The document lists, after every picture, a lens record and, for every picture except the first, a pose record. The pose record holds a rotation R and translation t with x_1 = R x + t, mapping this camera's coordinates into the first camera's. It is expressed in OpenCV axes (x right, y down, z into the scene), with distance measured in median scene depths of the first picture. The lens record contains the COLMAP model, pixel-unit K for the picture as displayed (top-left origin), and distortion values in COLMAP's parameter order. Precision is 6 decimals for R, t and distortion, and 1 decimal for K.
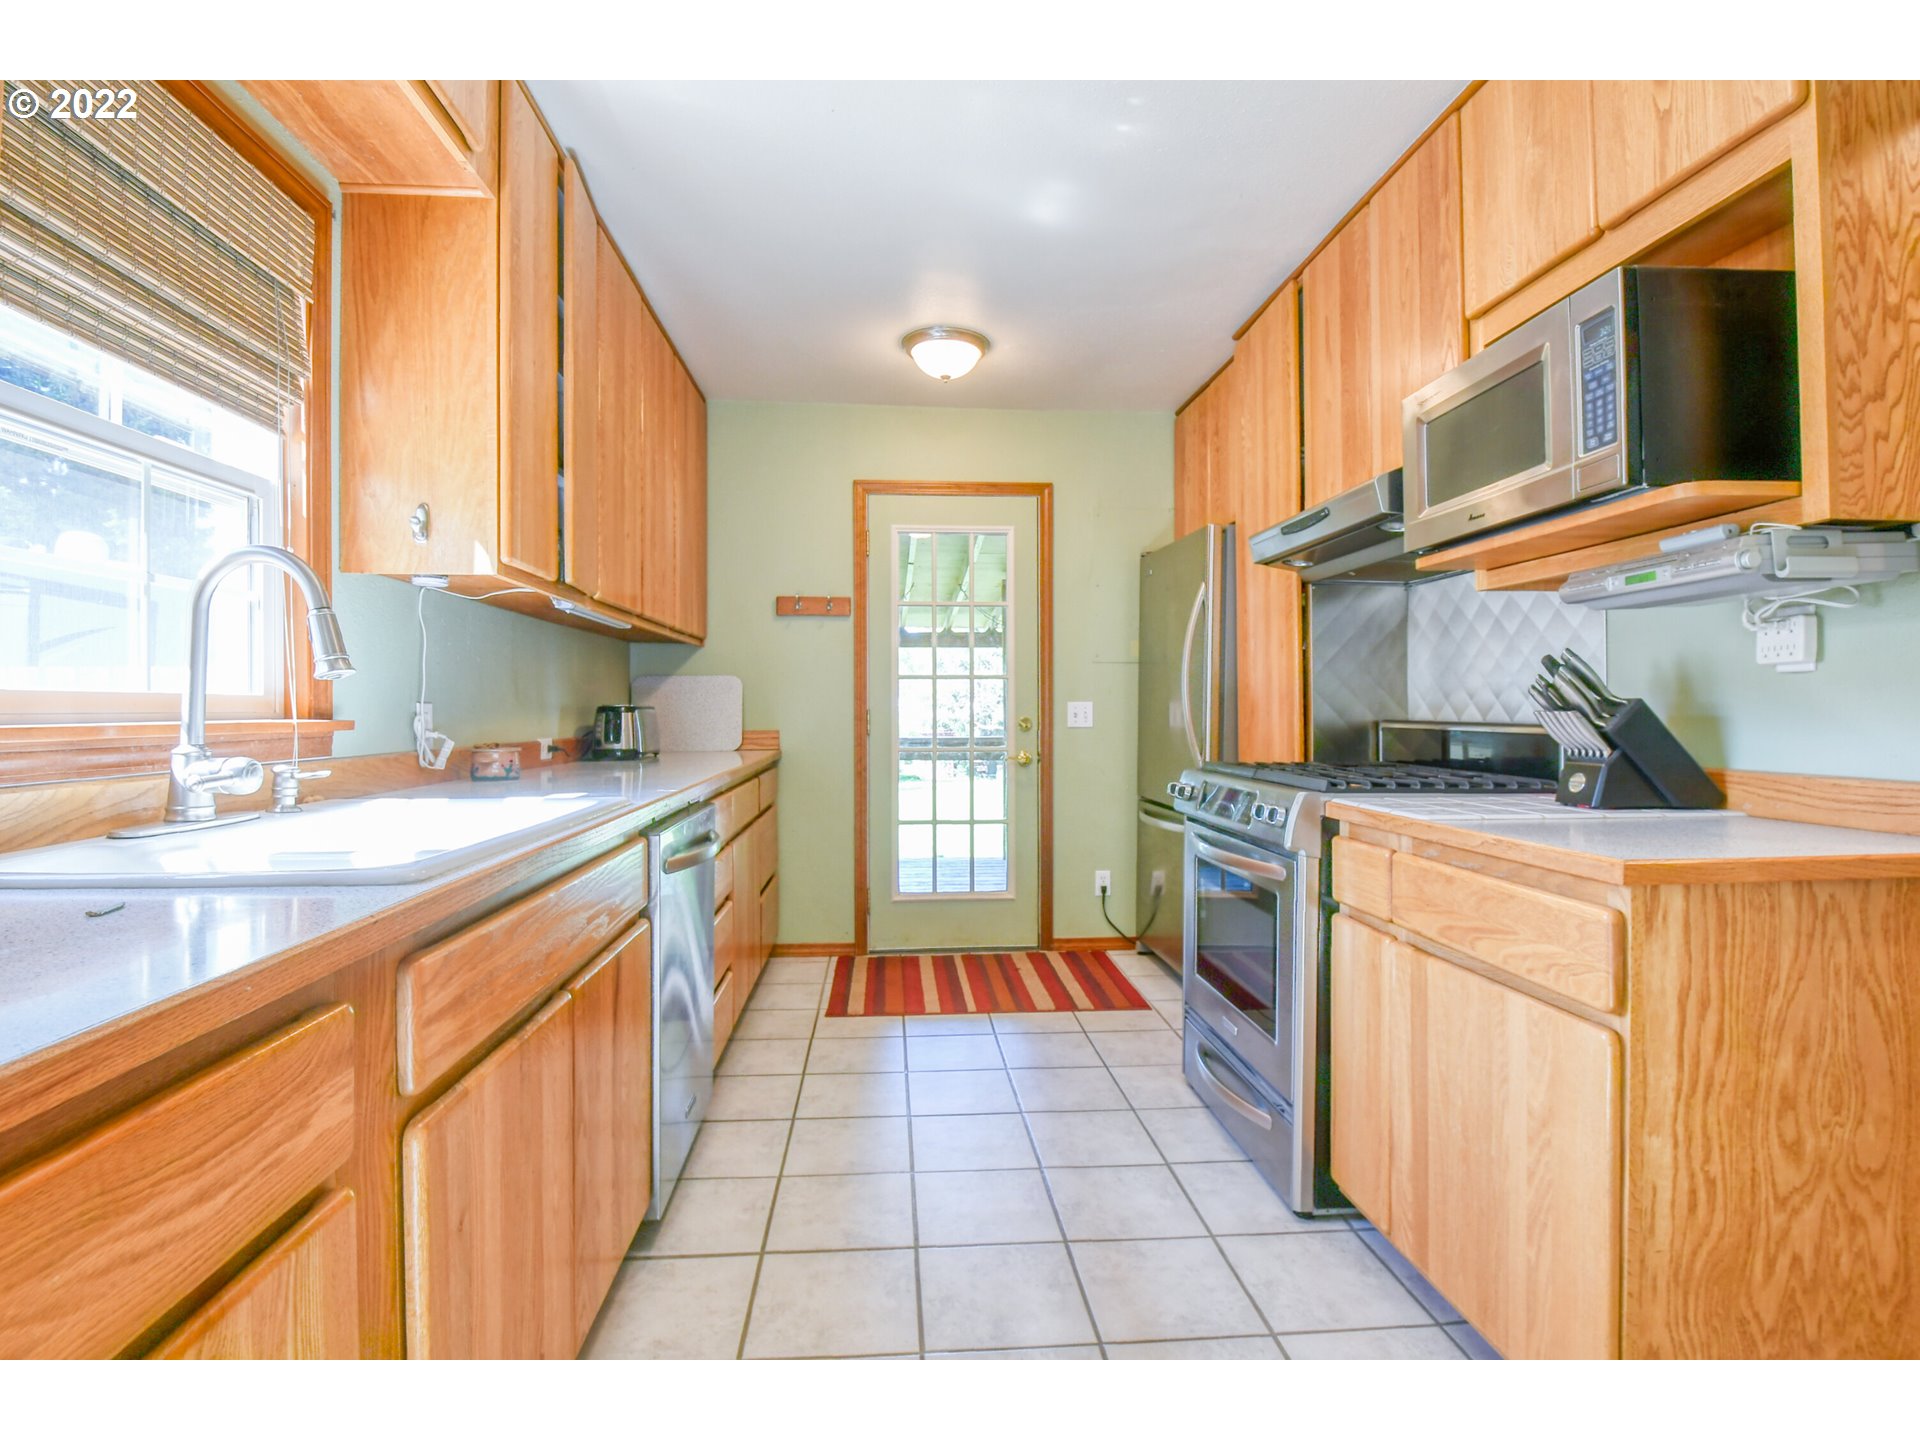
lens RADIAL K [[917.8, 0, 946.4], [0, 917.8, 715.3], [0, 0, 1]] dist [0.016598, -0.021385]
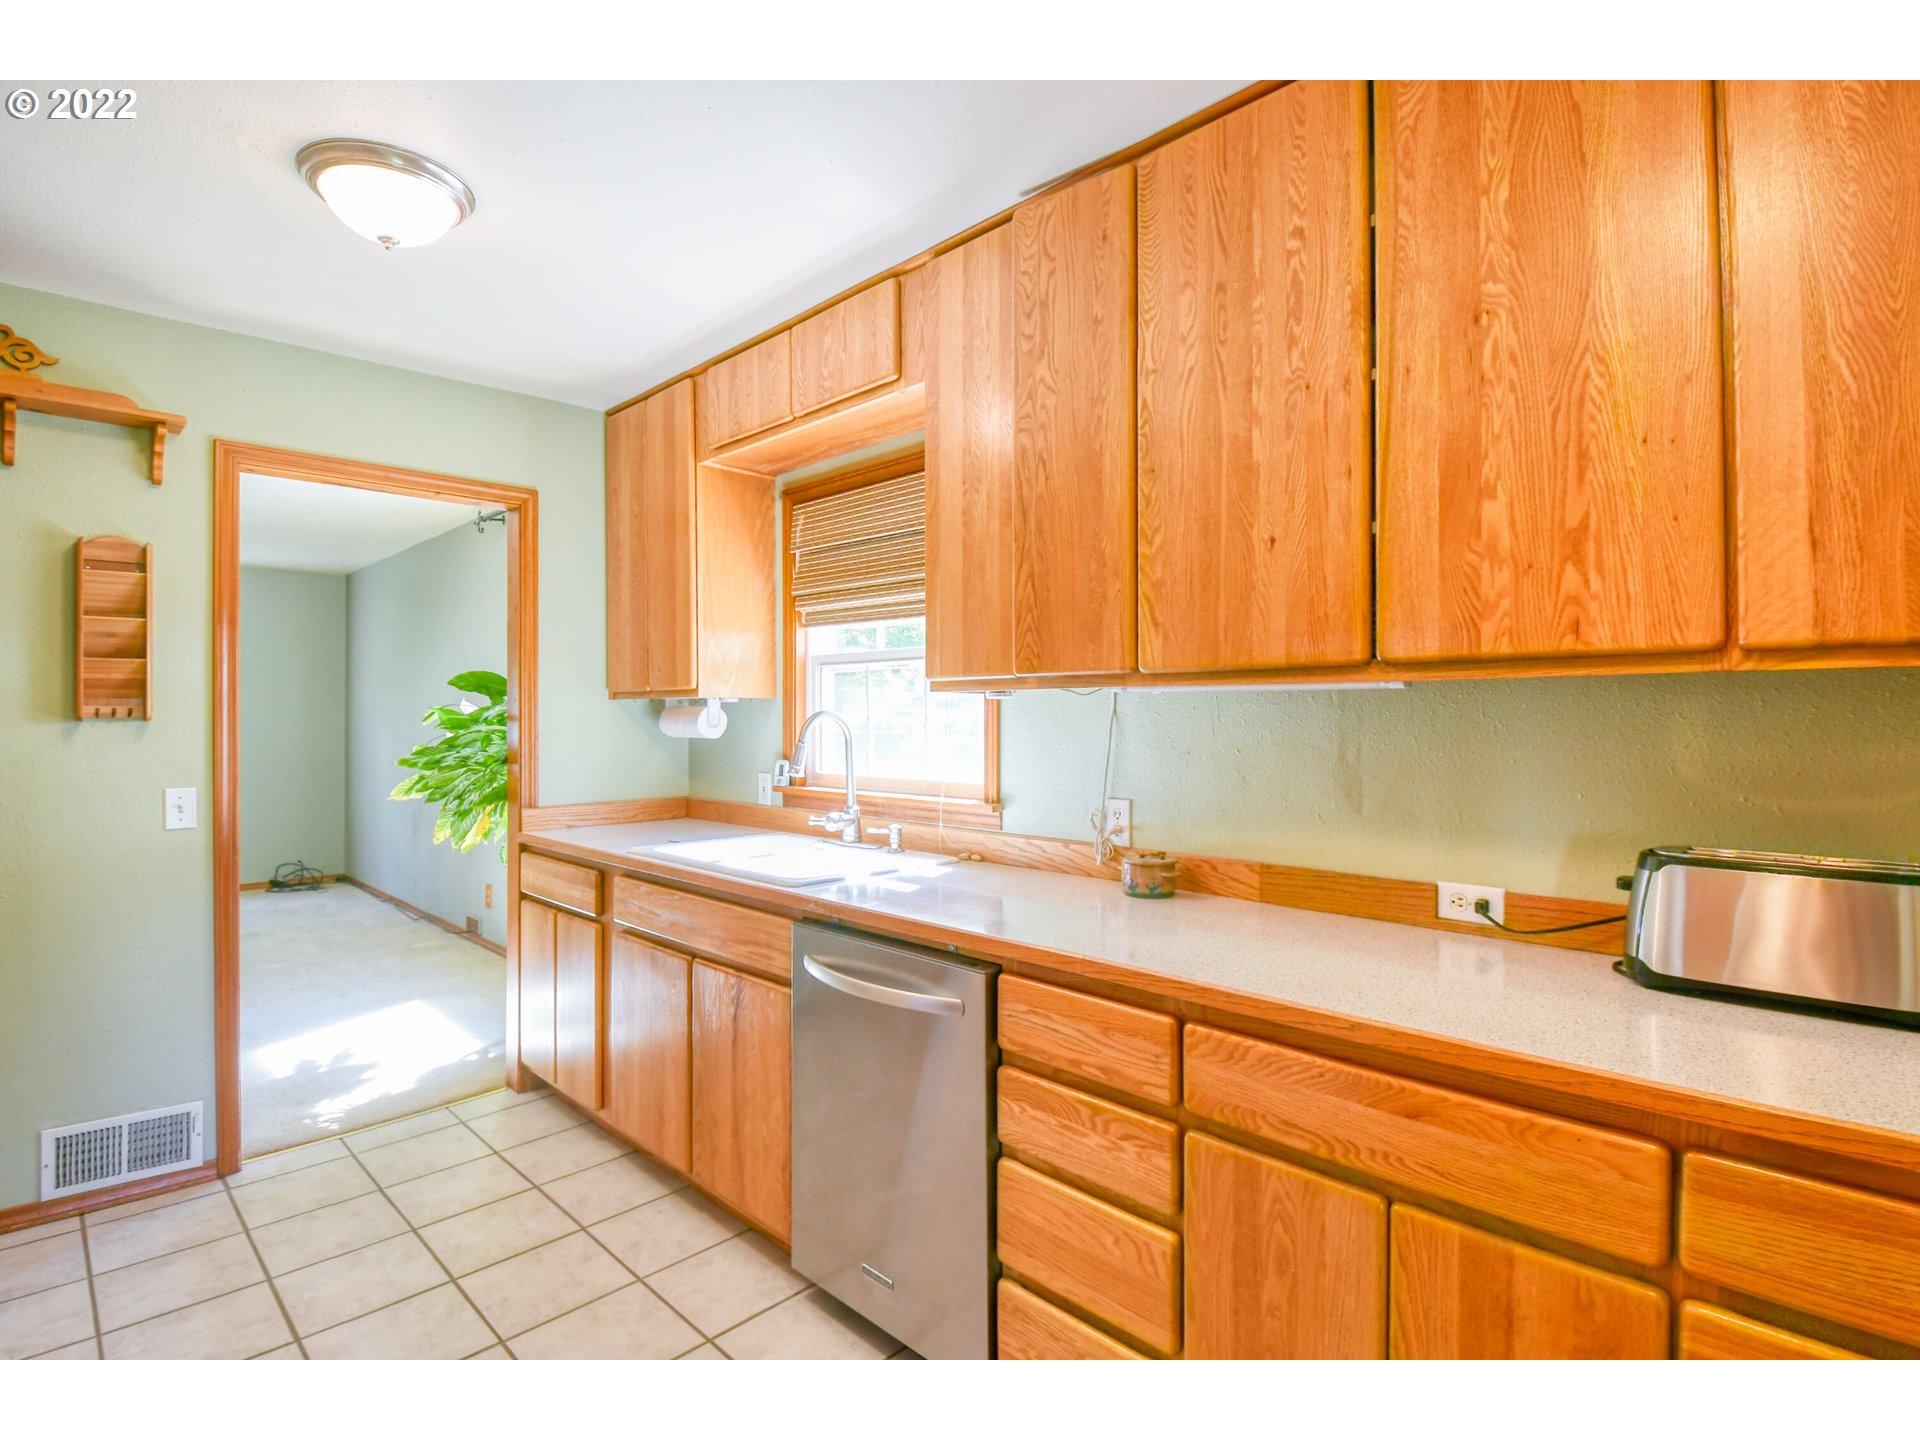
lens RADIAL K [[948.8, 0, 986.9], [0, 948.8, 717.1], [0, 0, 1]] dist [0.019968, -0.021342]
pose [[-0.739069, -0.001400, -0.673628, 0.296825], [-0.005632, 0.999976, 0.004100, -0.129970], [0.673606, 0.006824, -0.739059, 2.014713]]
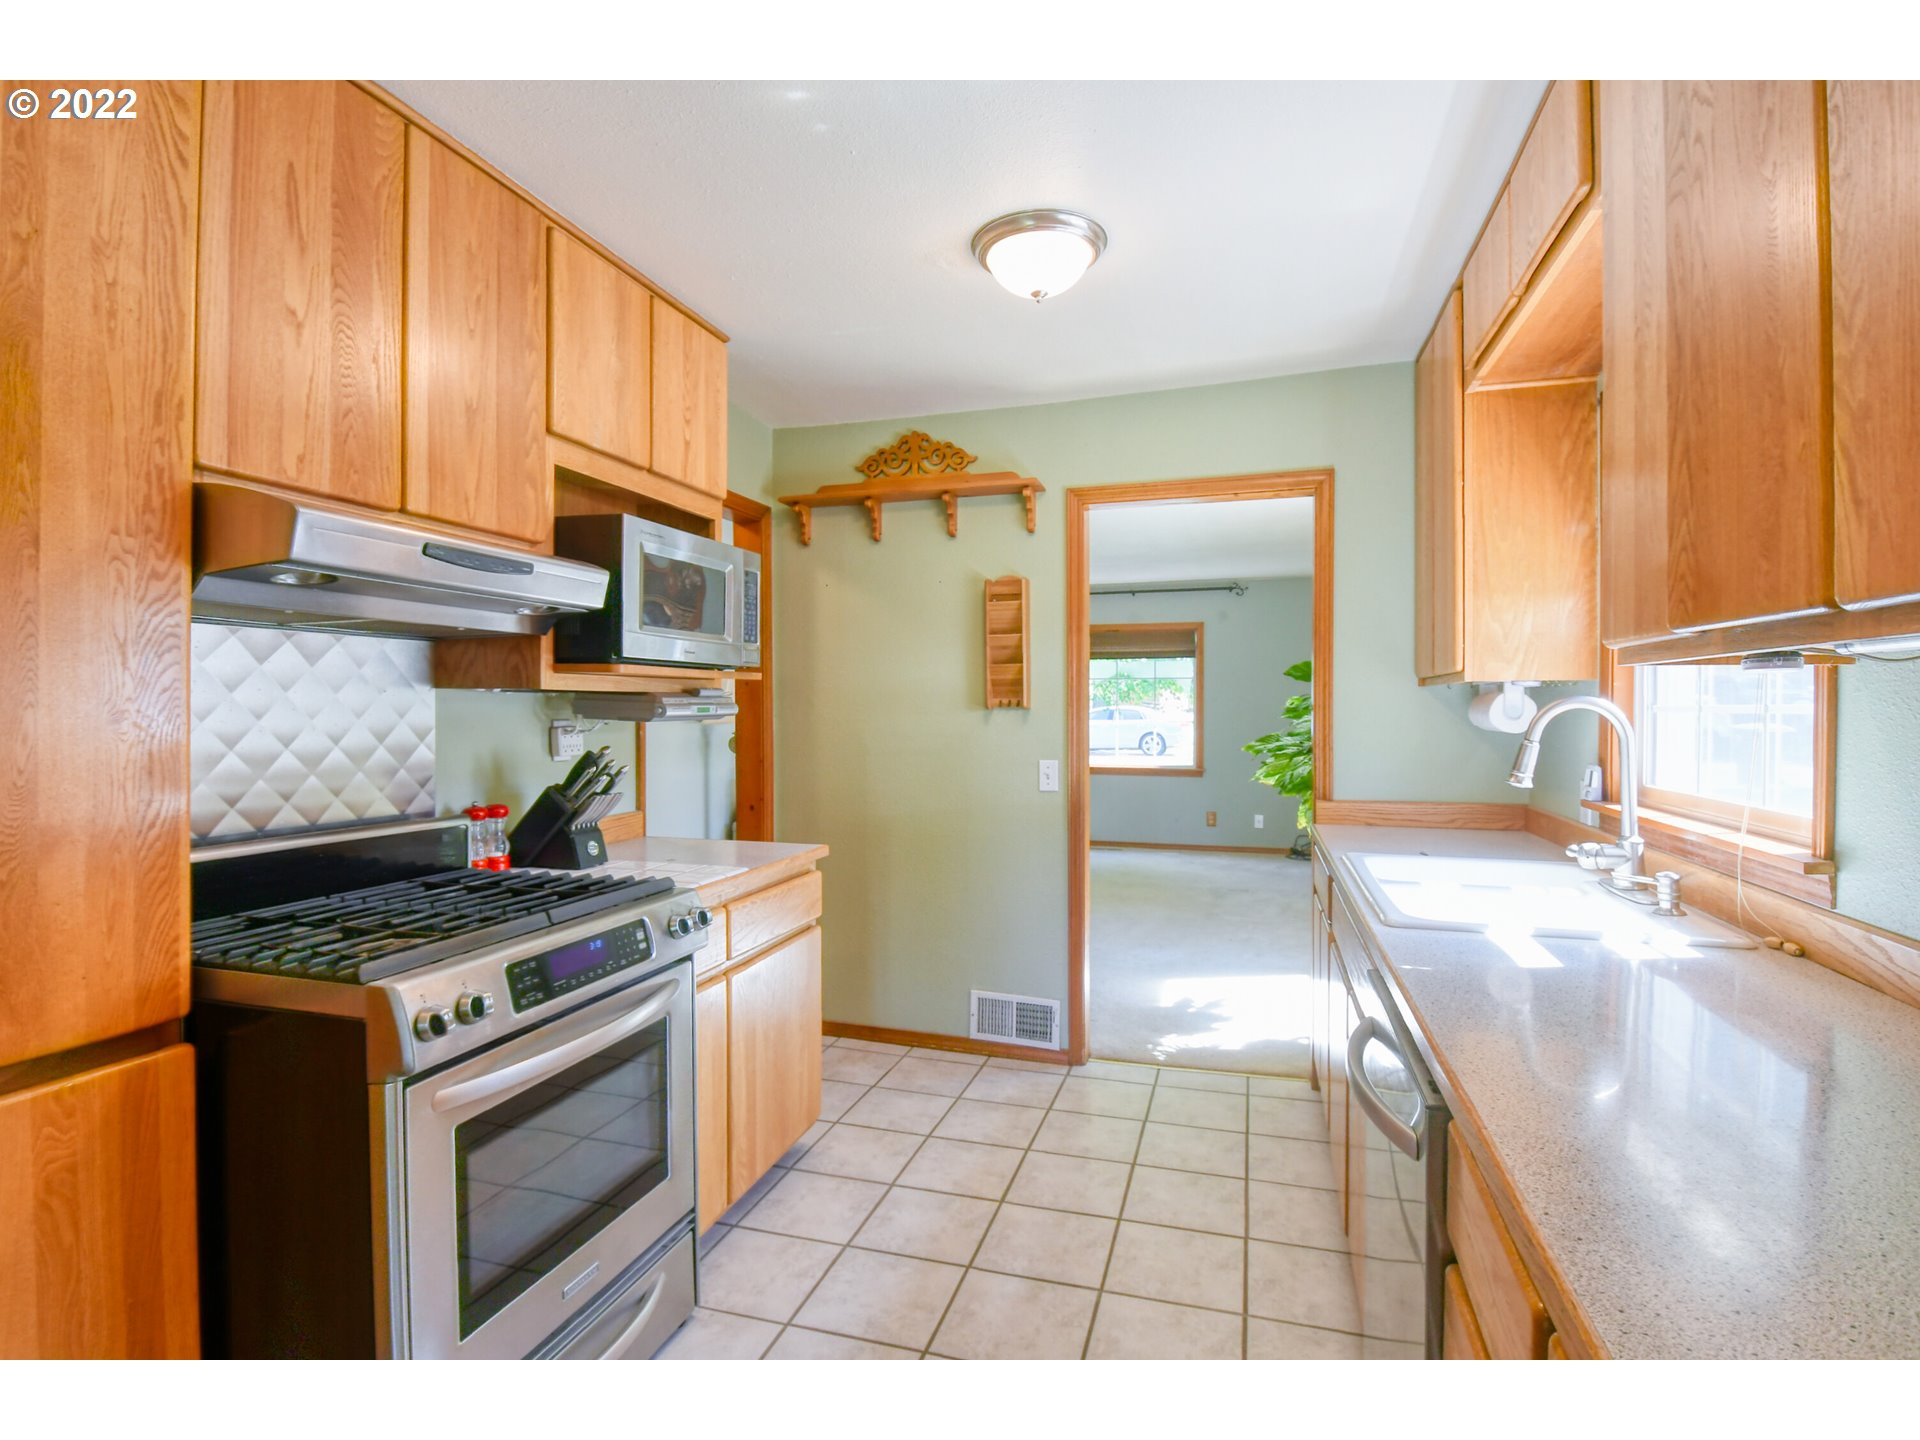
lens RADIAL K [[960.0, 0, 951.5], [0, 960.0, 725.6], [0, 0, 1]] dist [0.019769, -0.027039]
pose [[-0.931742, -0.007615, 0.363041, -0.272486], [0.002147, 0.999647, 0.026479, -0.130341], [-0.363115, 0.025451, -0.931397, 1.986397]]
